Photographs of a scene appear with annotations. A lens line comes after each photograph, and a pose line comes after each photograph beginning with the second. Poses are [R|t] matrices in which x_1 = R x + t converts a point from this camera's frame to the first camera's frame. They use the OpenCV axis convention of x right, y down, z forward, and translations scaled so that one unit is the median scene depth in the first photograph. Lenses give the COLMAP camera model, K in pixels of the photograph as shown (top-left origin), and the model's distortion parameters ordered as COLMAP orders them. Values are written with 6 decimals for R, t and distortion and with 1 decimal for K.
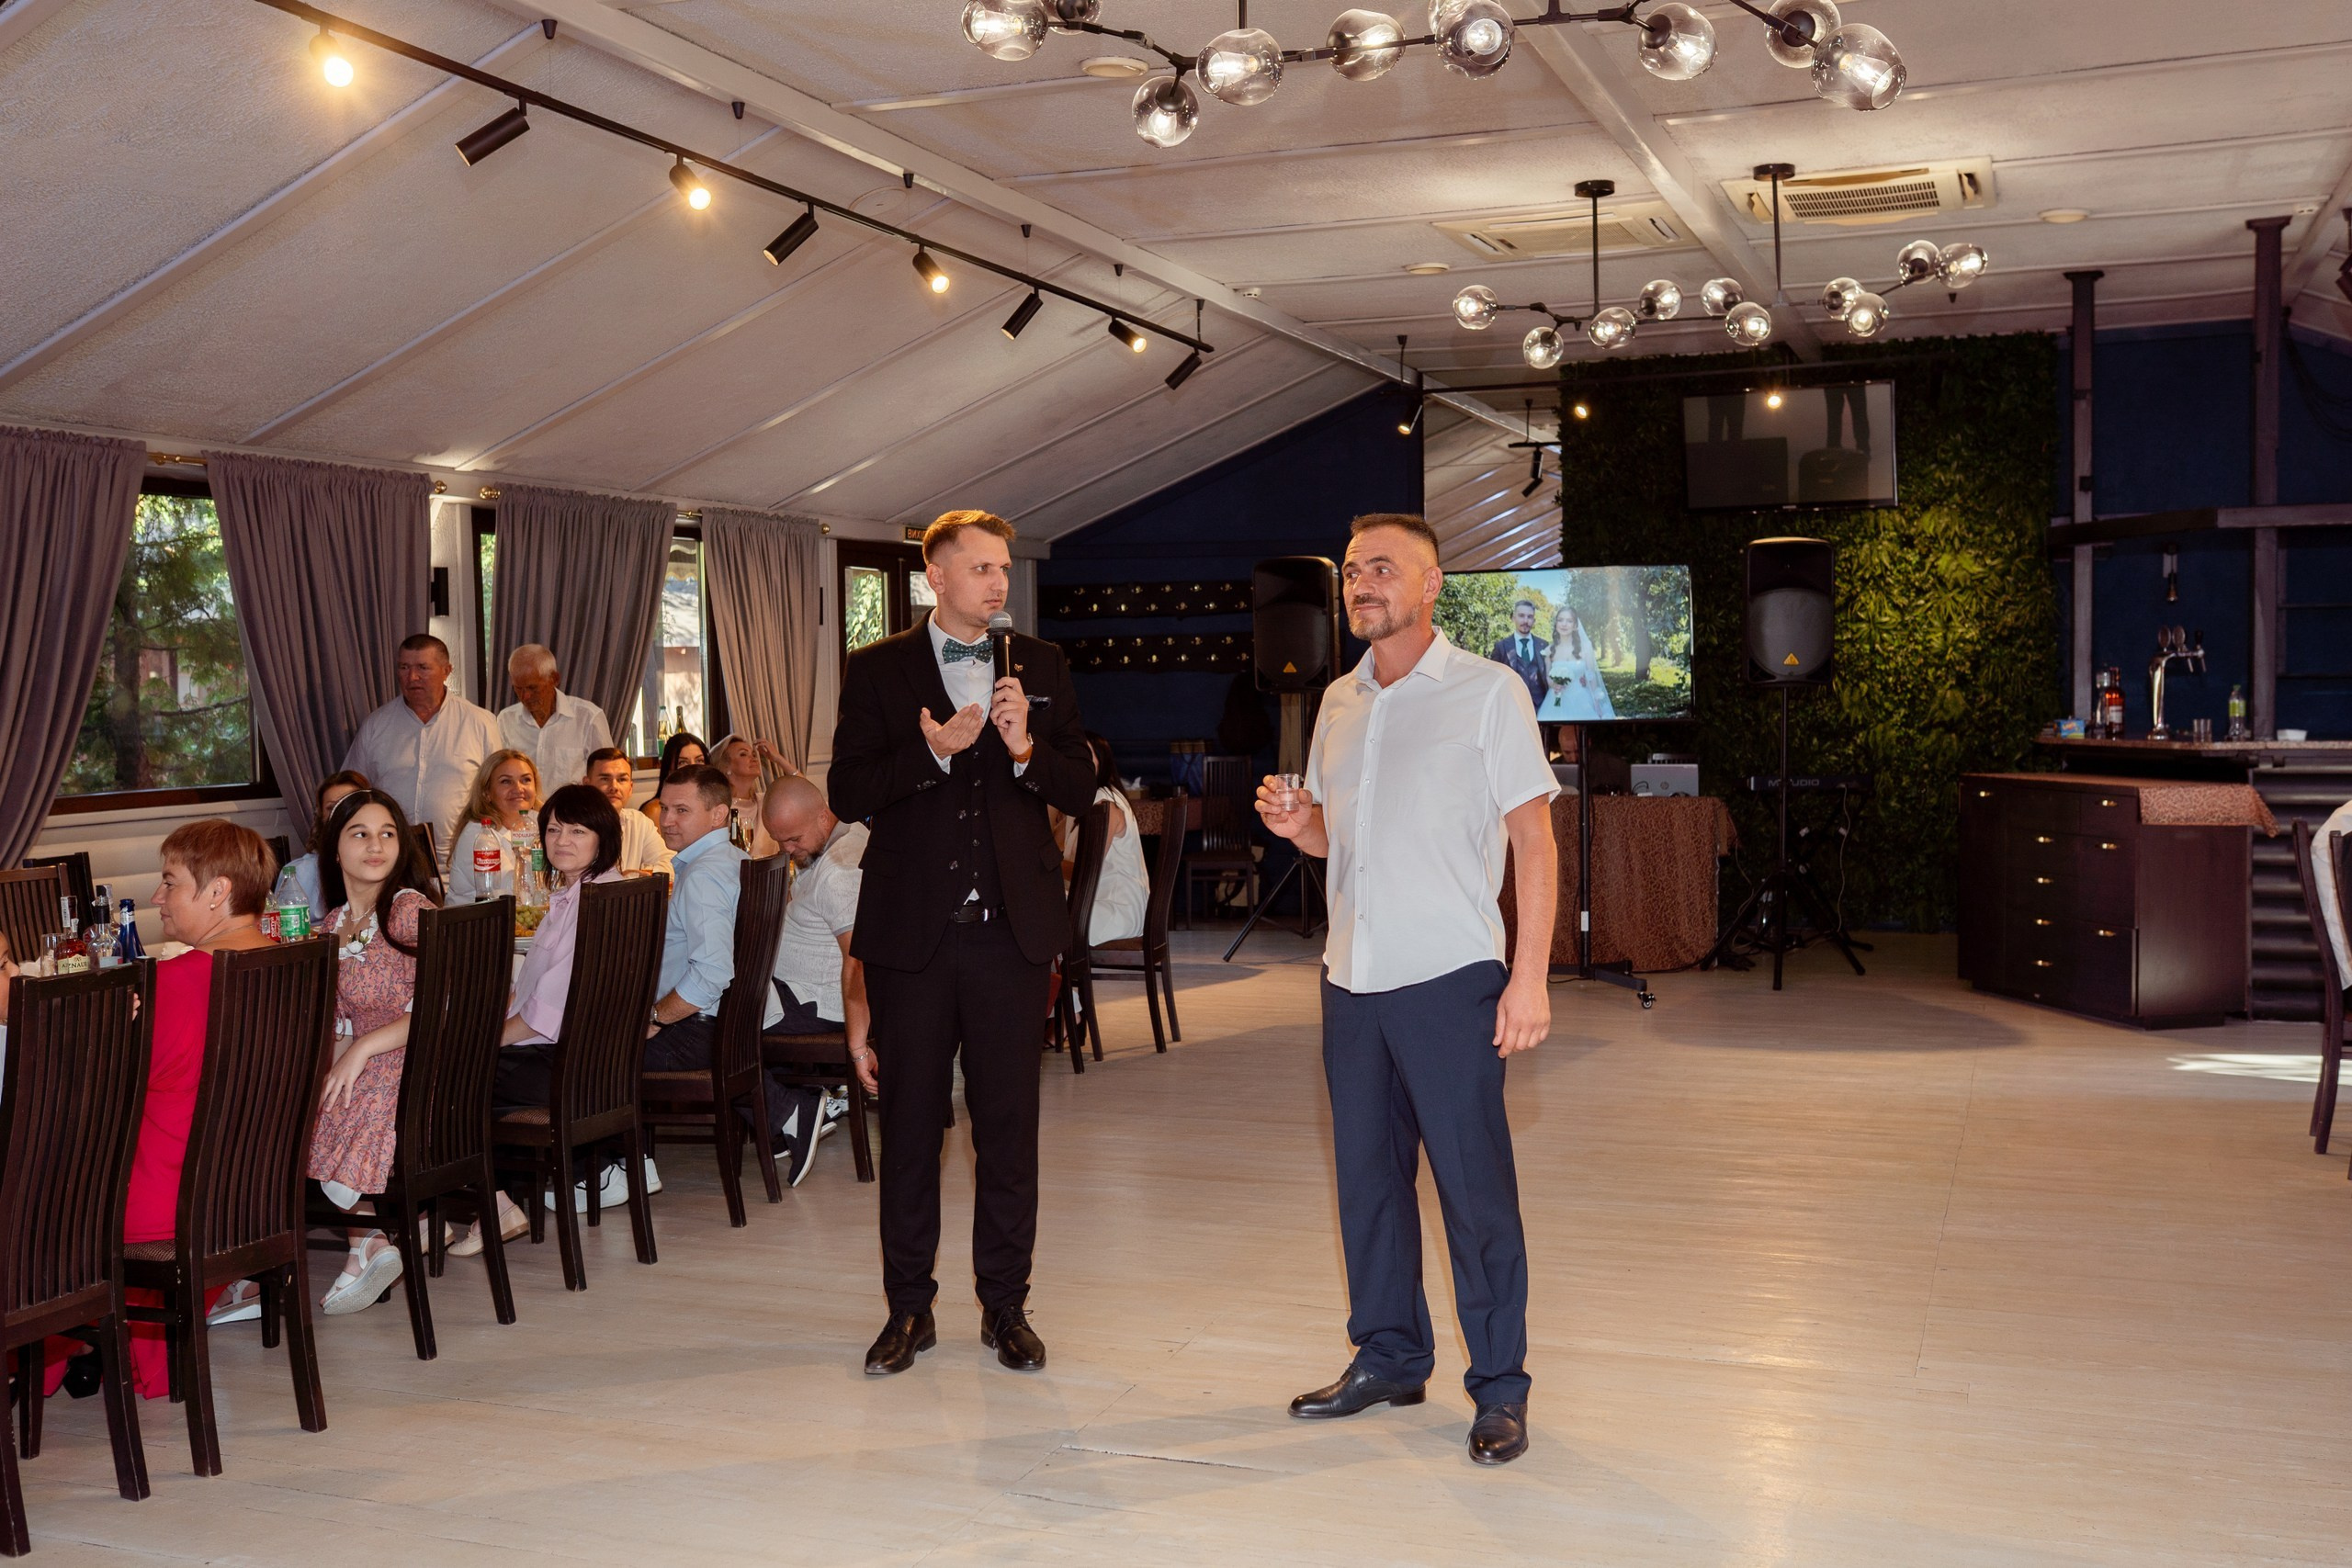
lens RADIAL K [[2244.8, 0, 1176.0], [0, 2244.8, 784.0], [0, 0, 1]] dist [-0.073112, 0.113415]
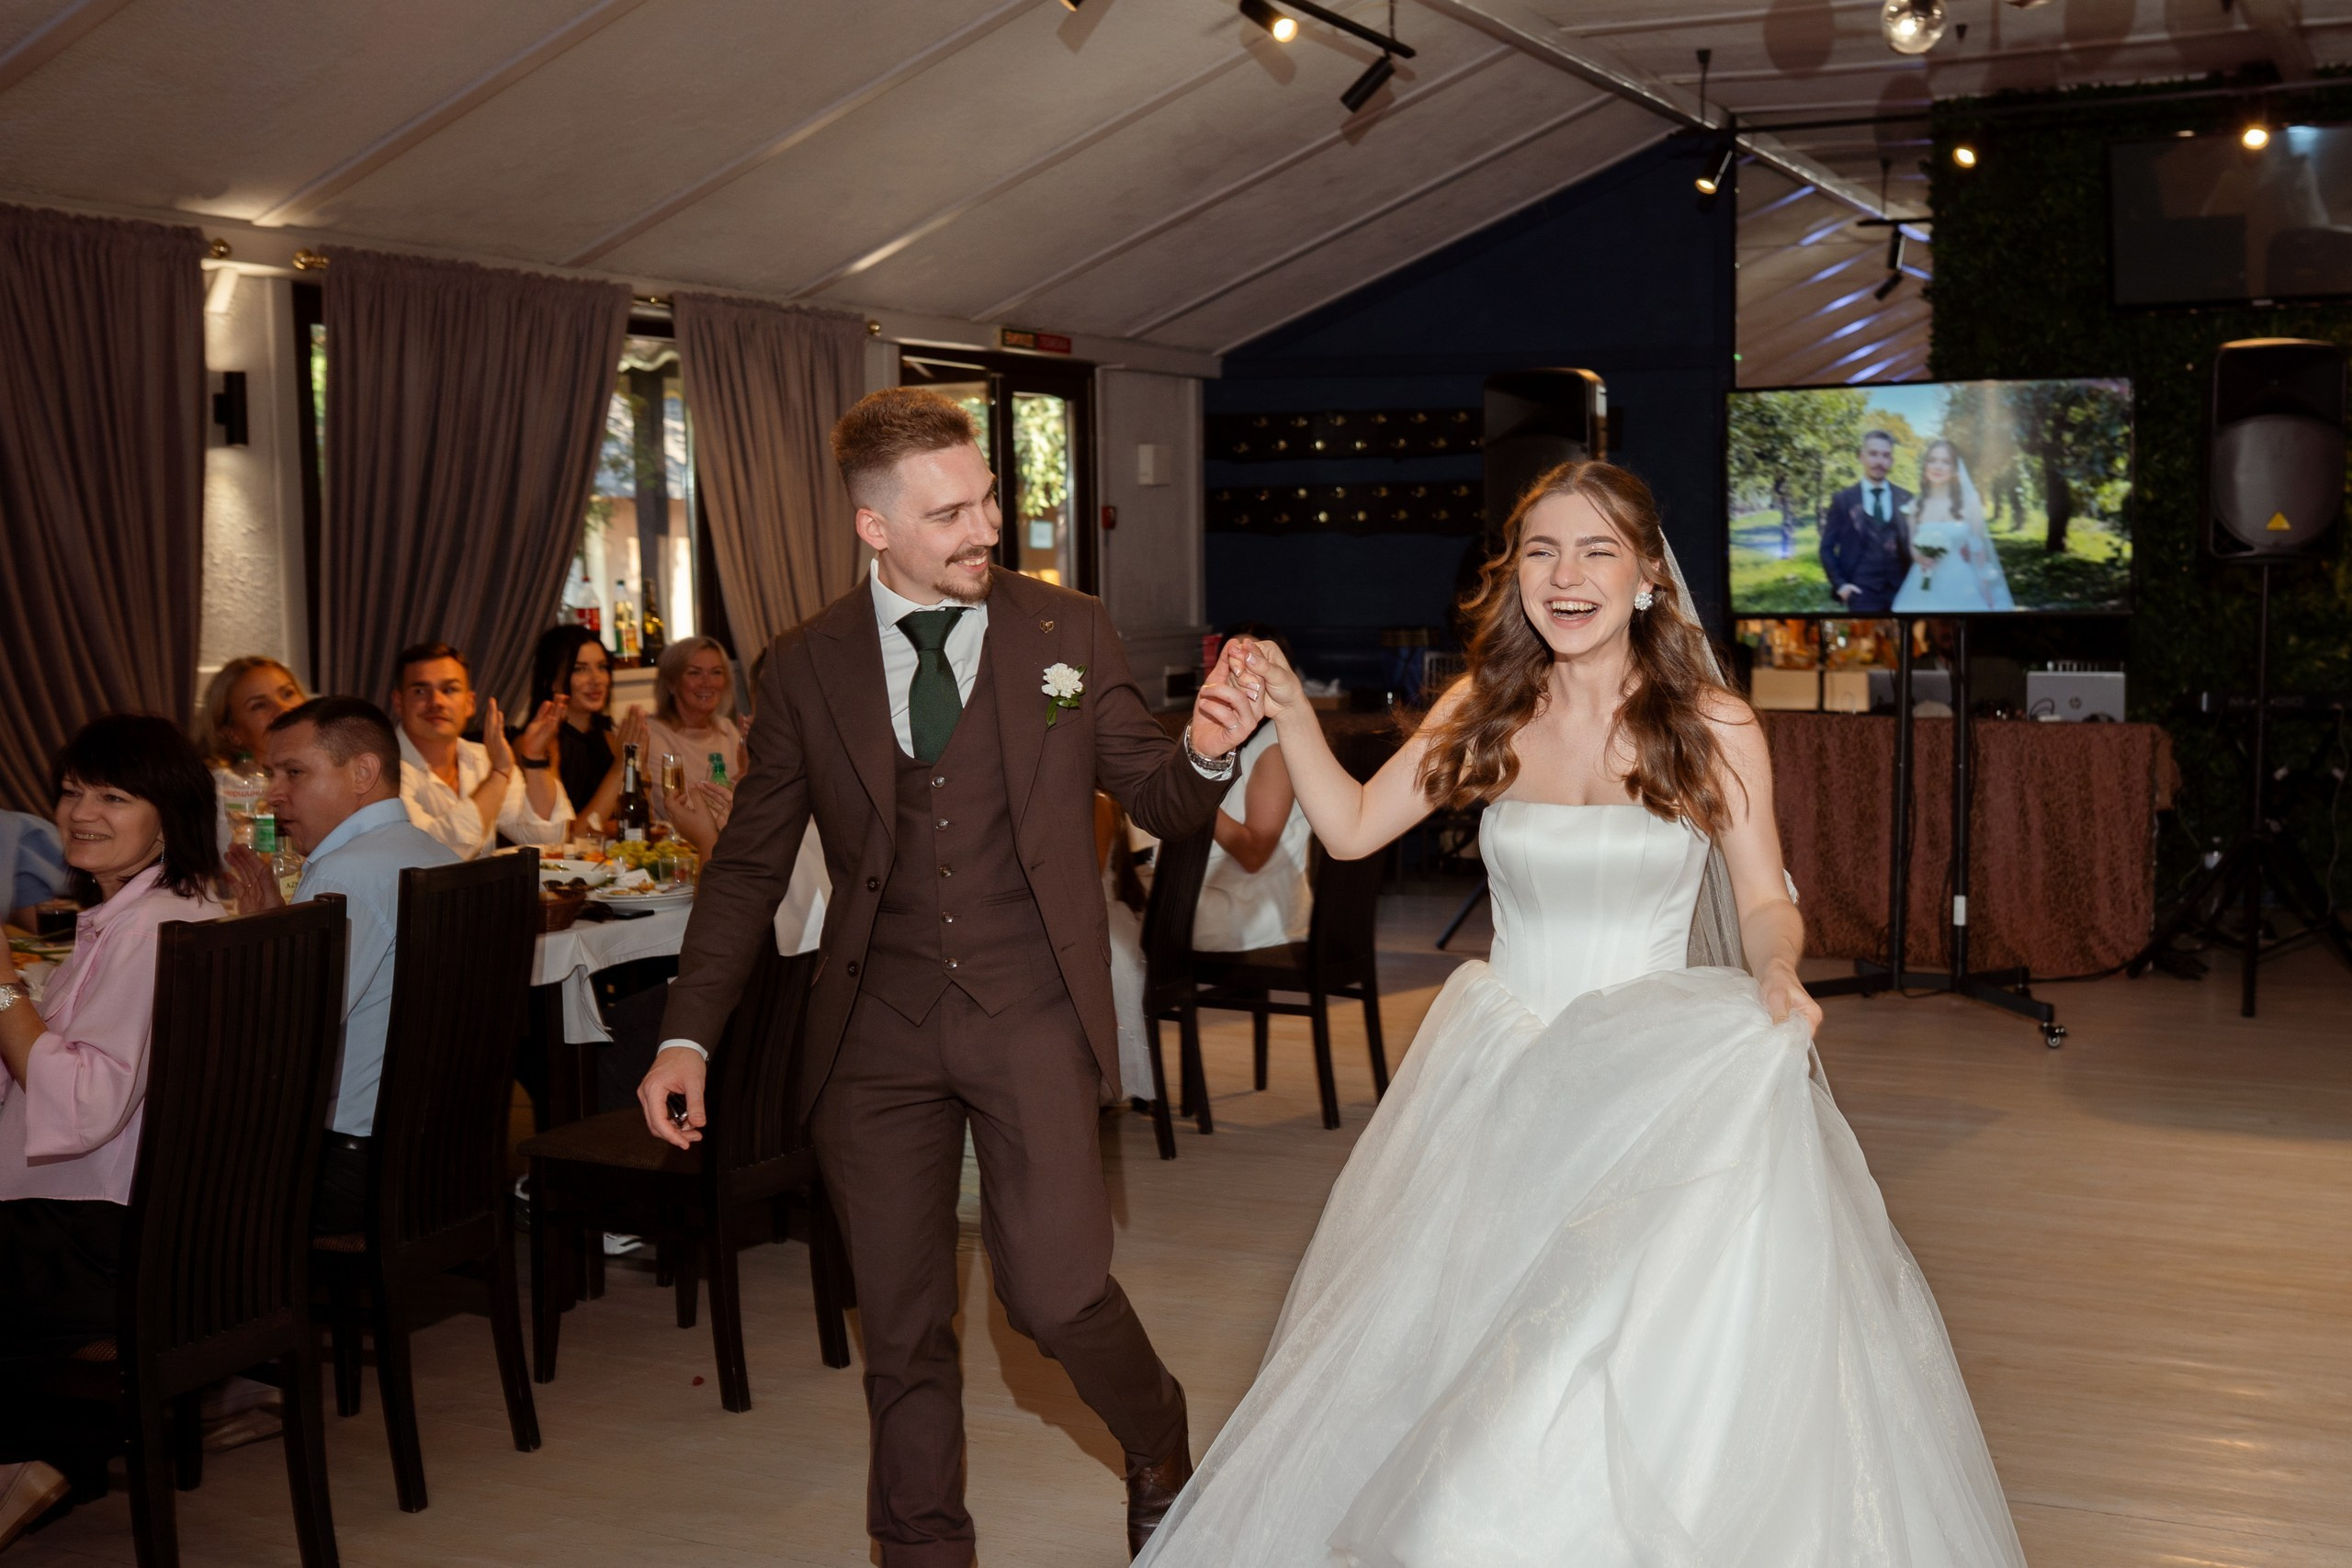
lens RADIAL K [[2583.4, 0, 1320.3], [0, 2583.4, 772.1], [0, 0, 1]] dist [-0.088965, 0.192424]
pose [[0.998433, 0.010641, -0.054934, 0.030049], [-0.008277, 0.999037, 0.043089, -0.010976], [0.055339, -0.042567, 0.997560, 0.203516]]
